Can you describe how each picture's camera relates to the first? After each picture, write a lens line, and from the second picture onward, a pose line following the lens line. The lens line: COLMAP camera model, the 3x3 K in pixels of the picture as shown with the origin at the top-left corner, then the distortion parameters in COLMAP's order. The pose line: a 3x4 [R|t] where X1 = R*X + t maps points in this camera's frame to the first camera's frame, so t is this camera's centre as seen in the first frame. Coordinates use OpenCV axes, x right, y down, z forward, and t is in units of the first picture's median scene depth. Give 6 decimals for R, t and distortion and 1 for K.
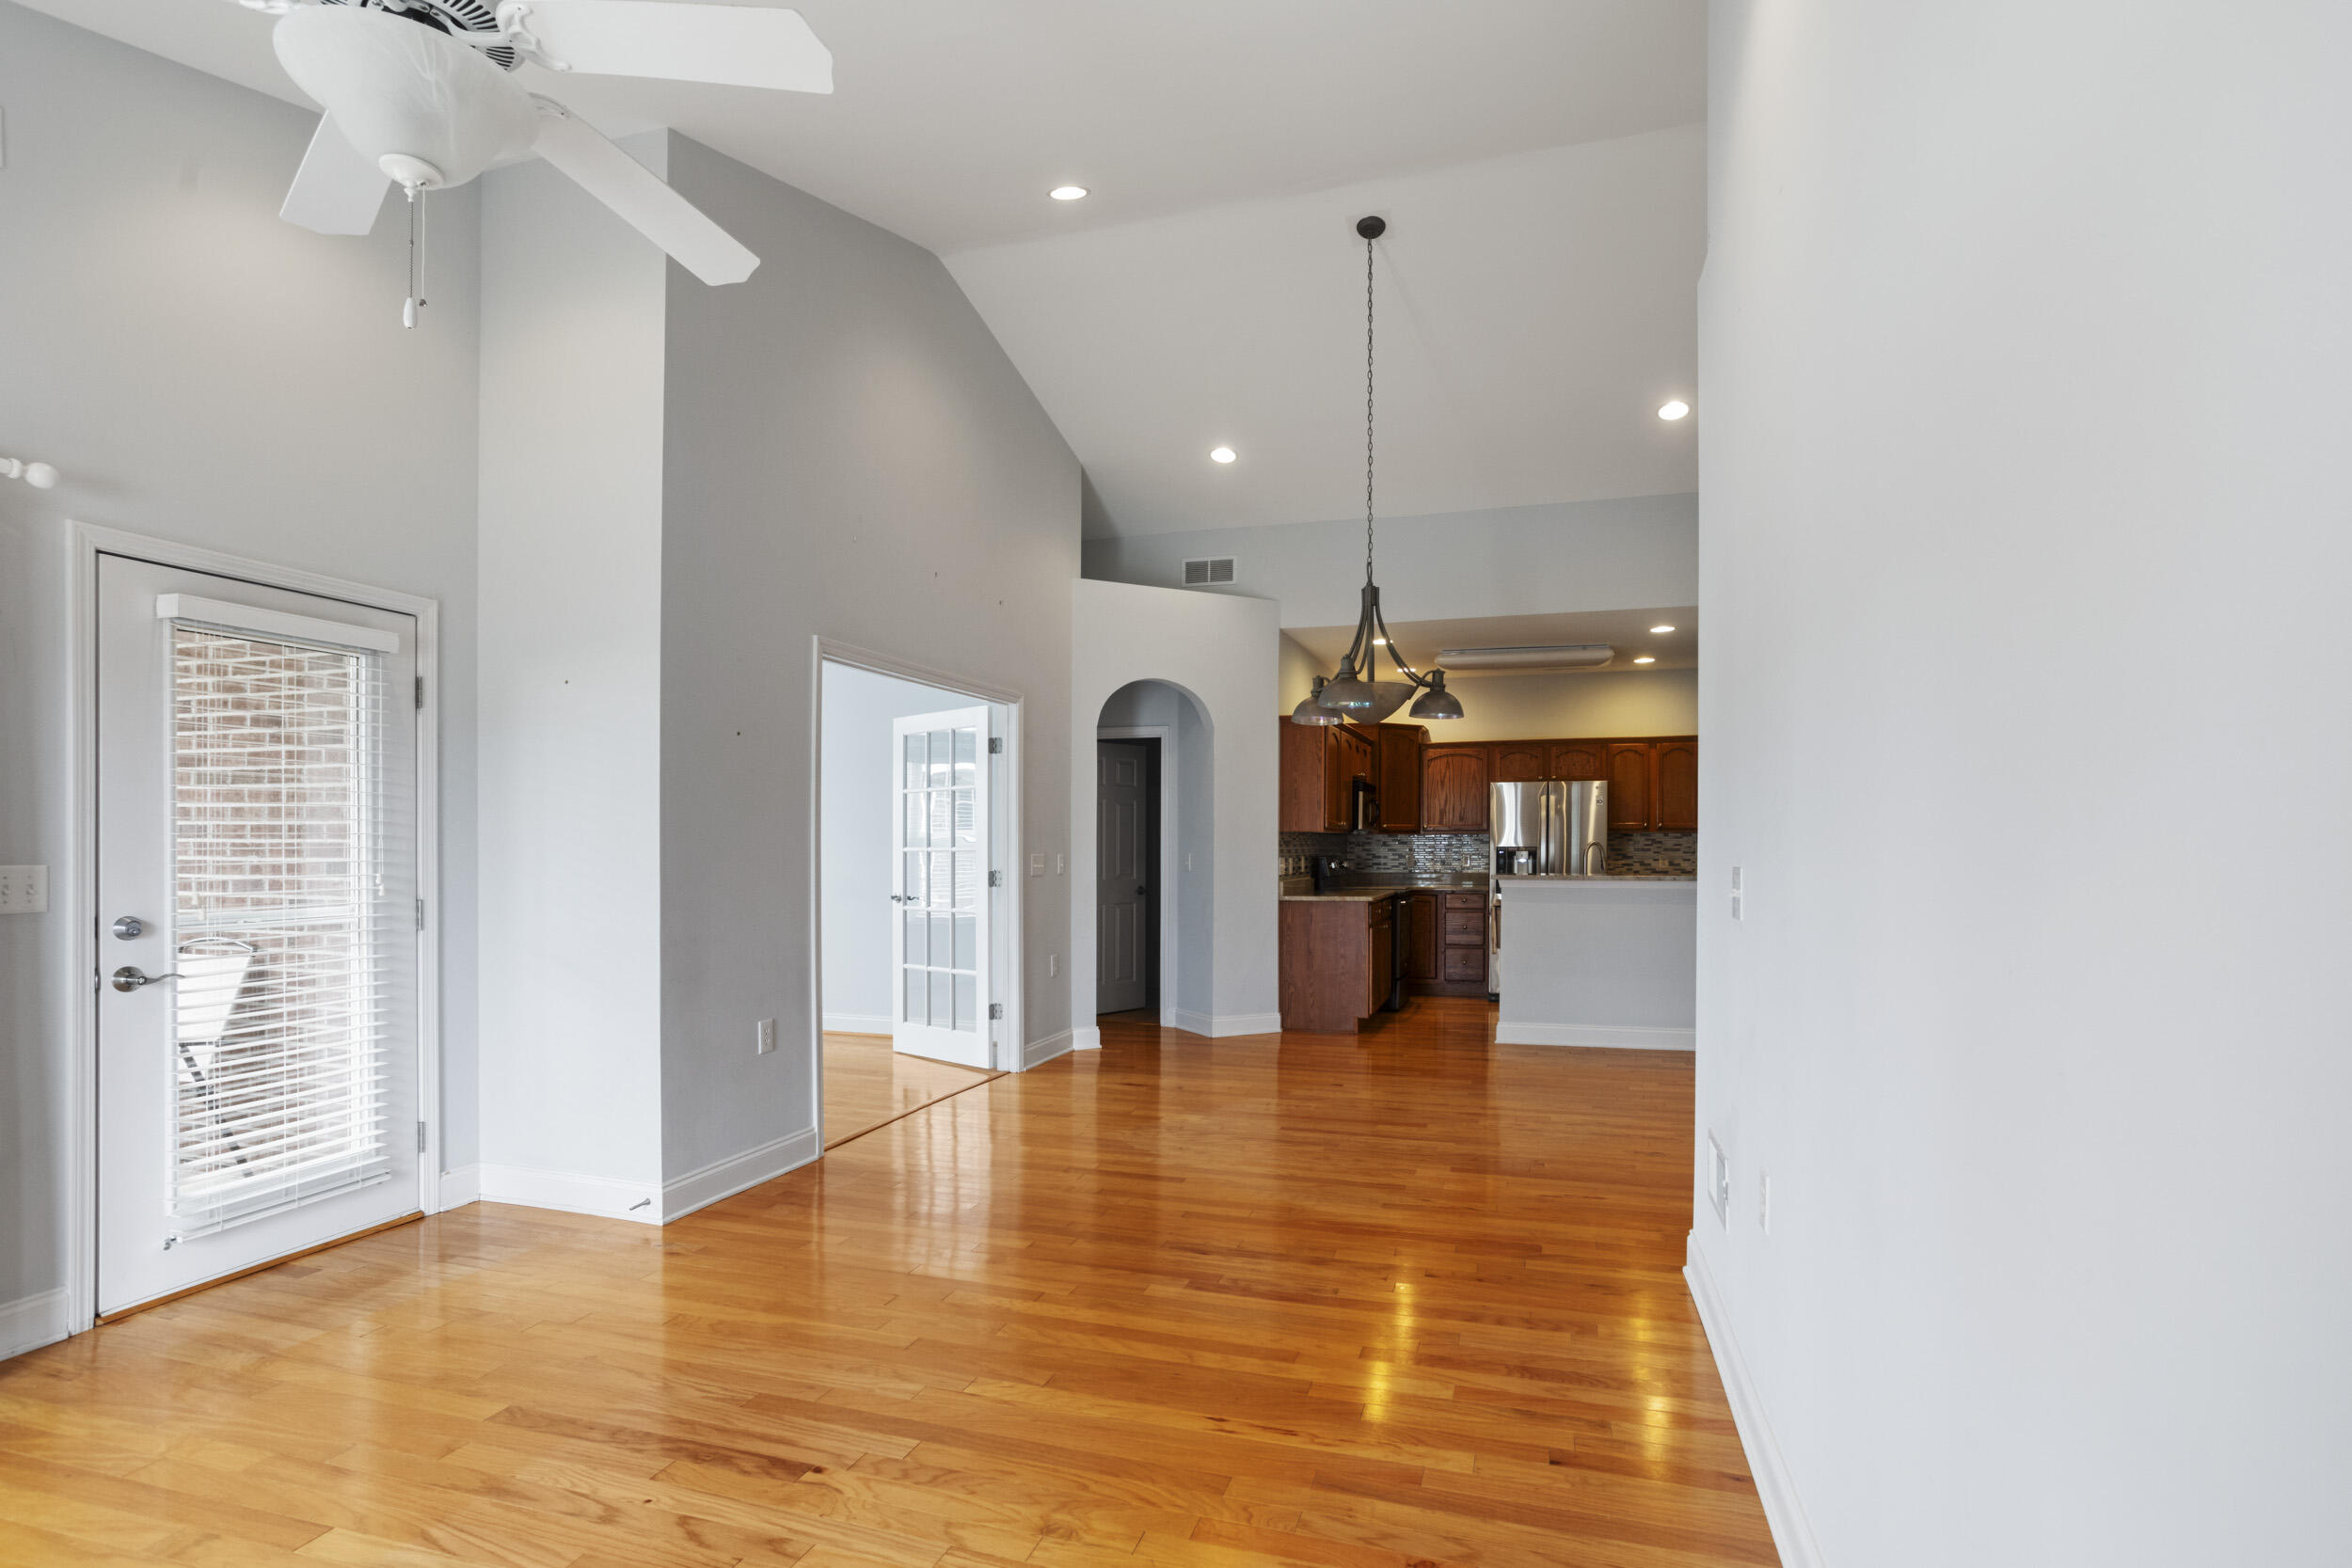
lens RADIAL K [[1190.5, 0, 1086.5], [0, 1190.5, 842.9], [0, 0, 1]] dist [-0.026137, 0.007020]
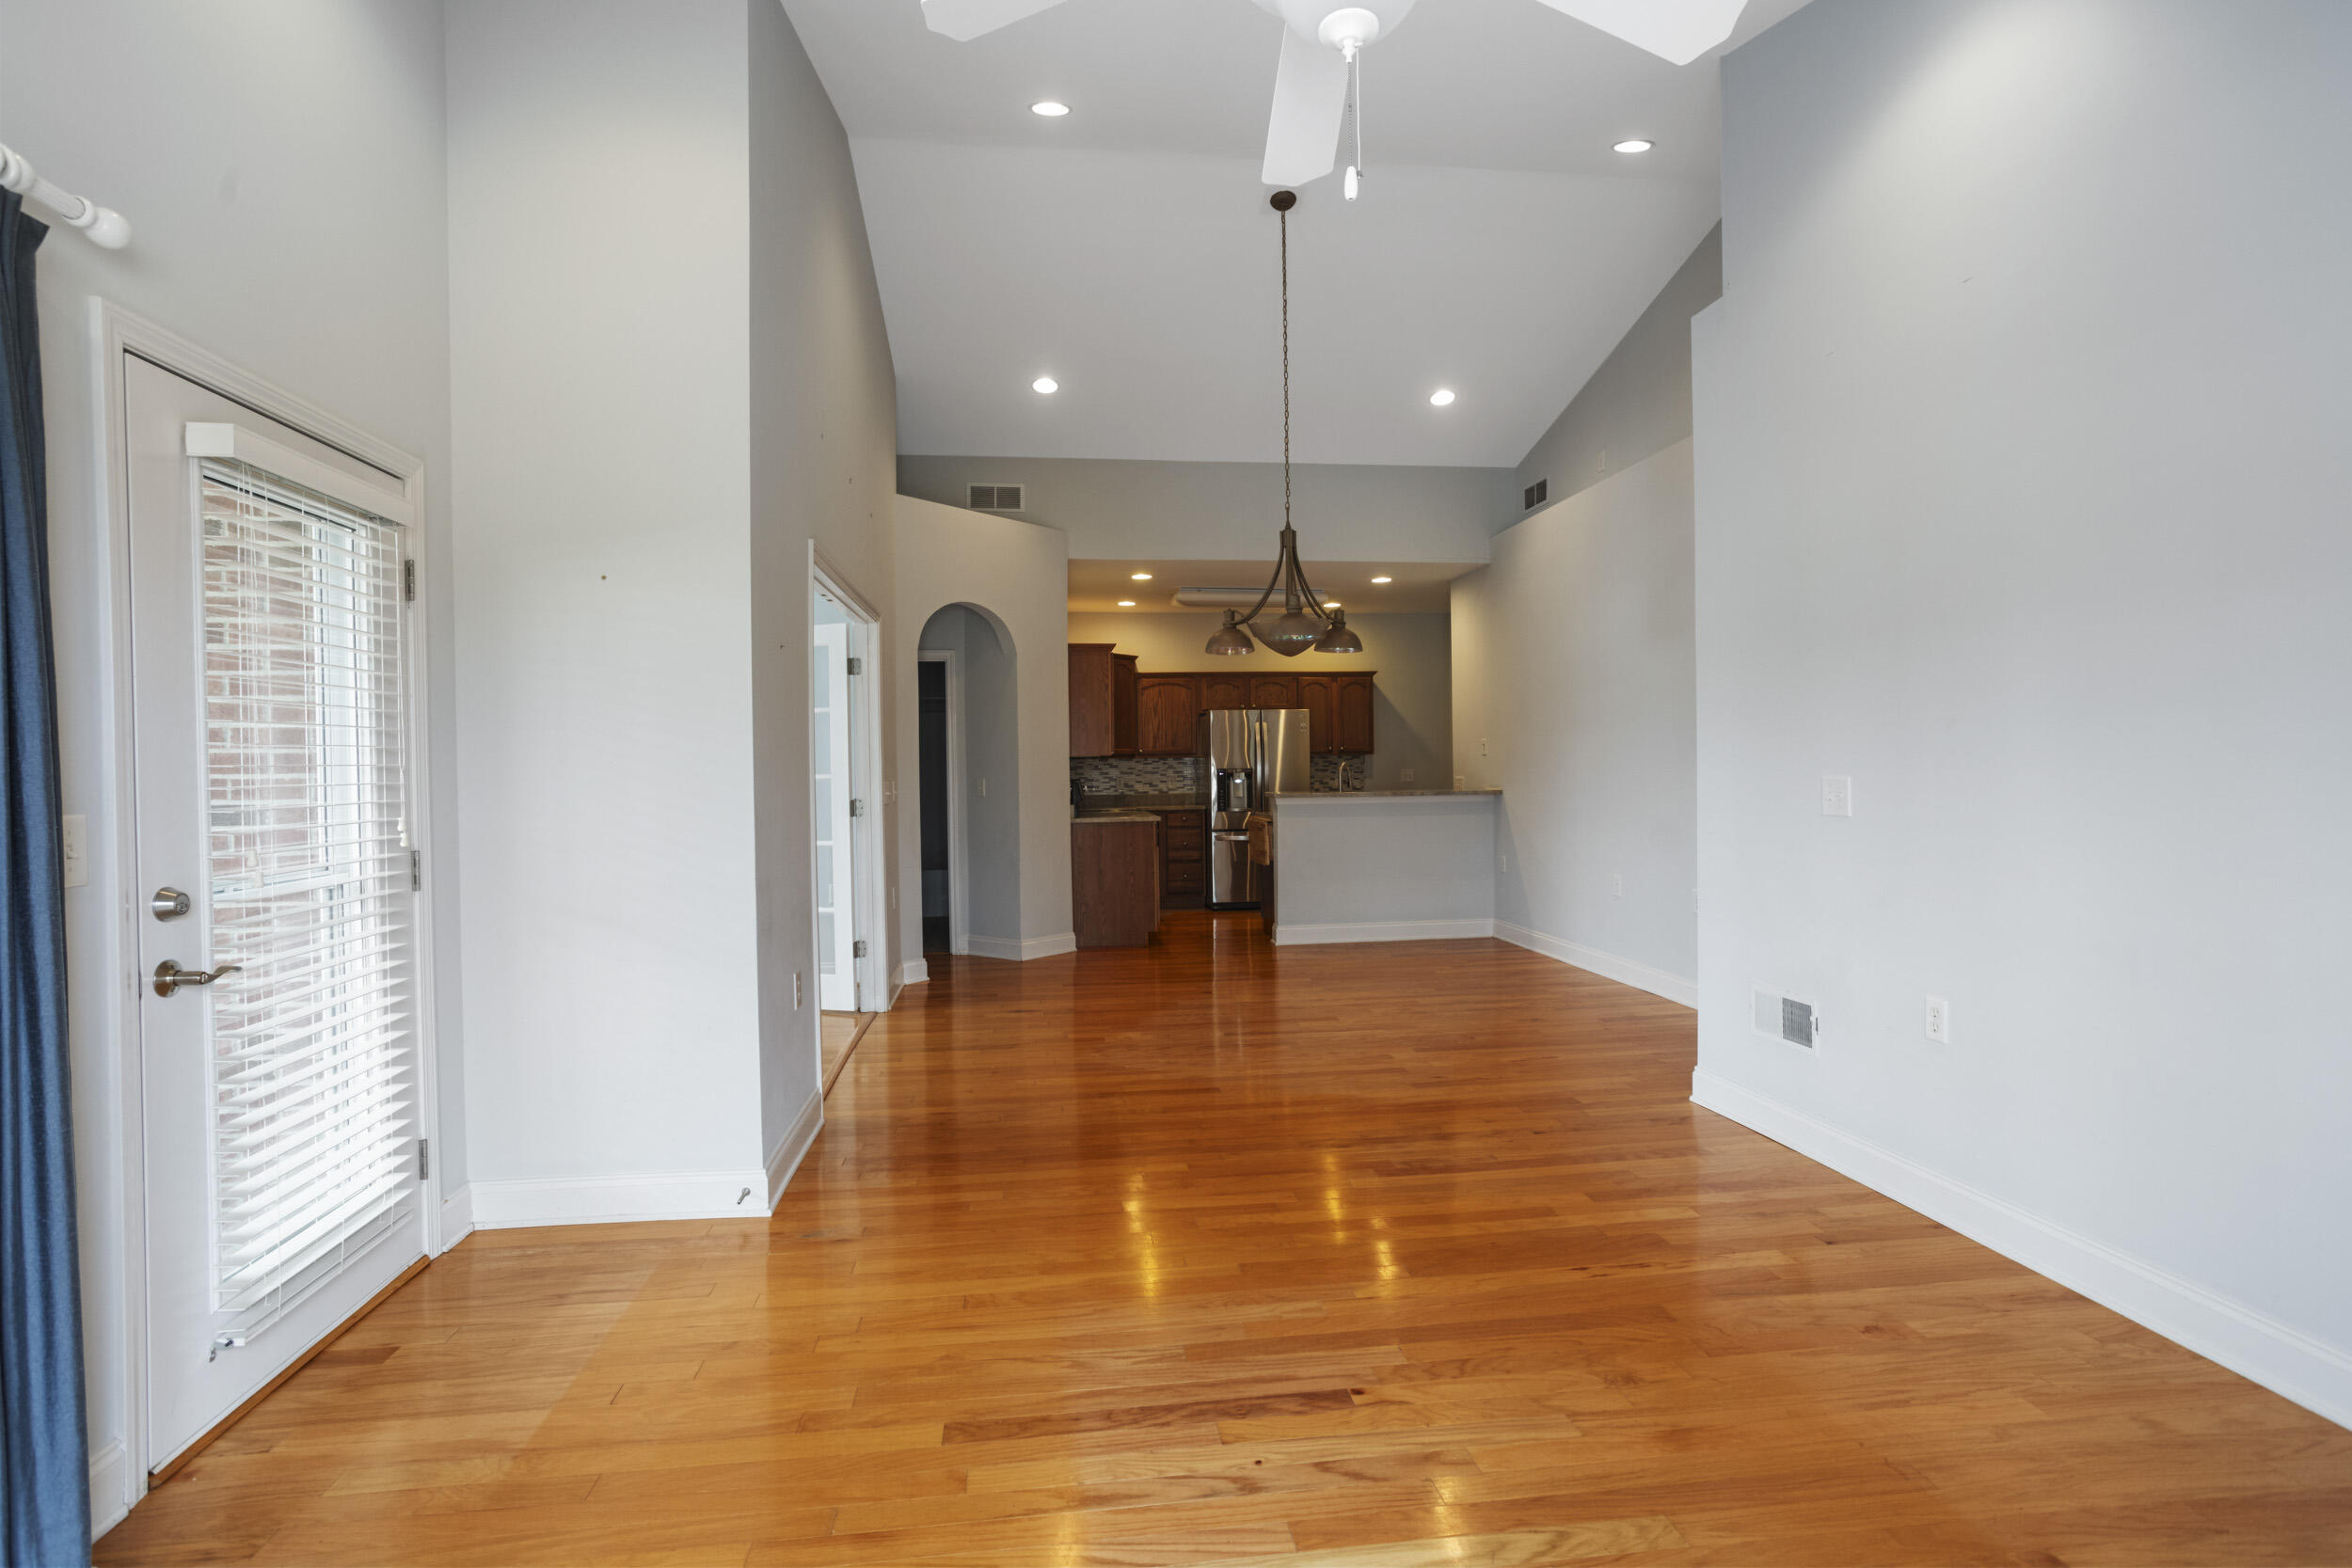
lens RADIAL K [[1190.5, 0, 1122.2], [0, 1190.5, 768.2], [0, 0, 1]] dist [-0.026137, 0.007020]
pose [[0.898929, -0.012445, 0.437918, -0.380794], [0.012893, 0.999915, 0.001950, -0.000712], [-0.437905, 0.003894, 0.899013, 0.084225]]
